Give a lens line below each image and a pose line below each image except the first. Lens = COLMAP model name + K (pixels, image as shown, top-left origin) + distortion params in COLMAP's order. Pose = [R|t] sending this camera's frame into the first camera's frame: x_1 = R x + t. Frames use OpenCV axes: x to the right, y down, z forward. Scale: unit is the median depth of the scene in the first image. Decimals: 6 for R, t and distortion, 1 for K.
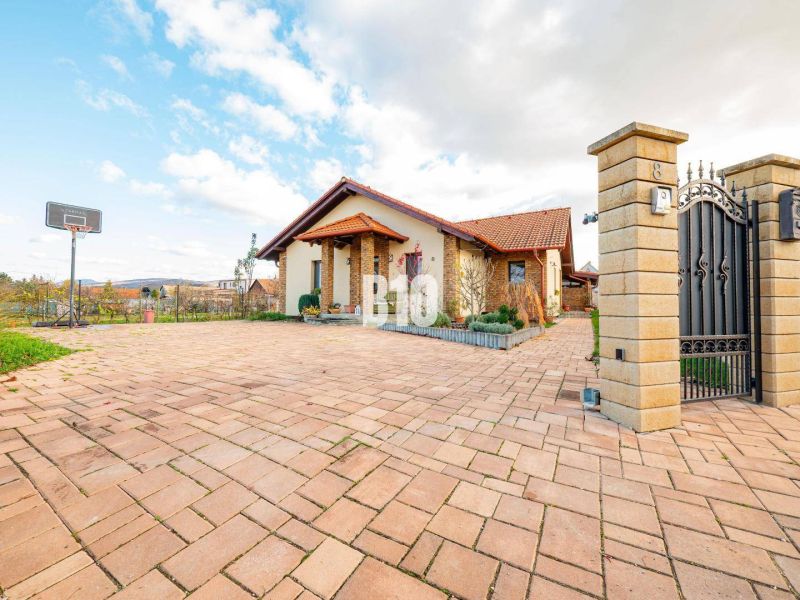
lens RADIAL K [[340.9, 0, 400.3], [0, 340.9, 296.1], [0, 0, 1]] dist [0.000270, 0.000116]
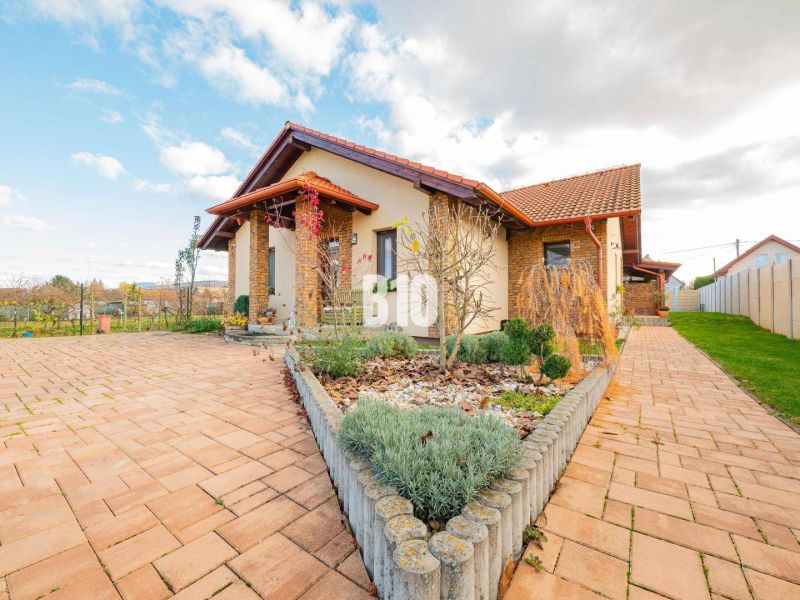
lens RADIAL K [[340.9, 0, 400.3], [0, 340.9, 296.1], [0, 0, 1]] dist [0.000270, 0.000116]
pose [[0.993709, -0.006946, -0.111781, 0.122413], [0.007095, 0.999974, 0.000938, -0.001511], [0.111771, -0.001725, 0.993732, 0.336130]]
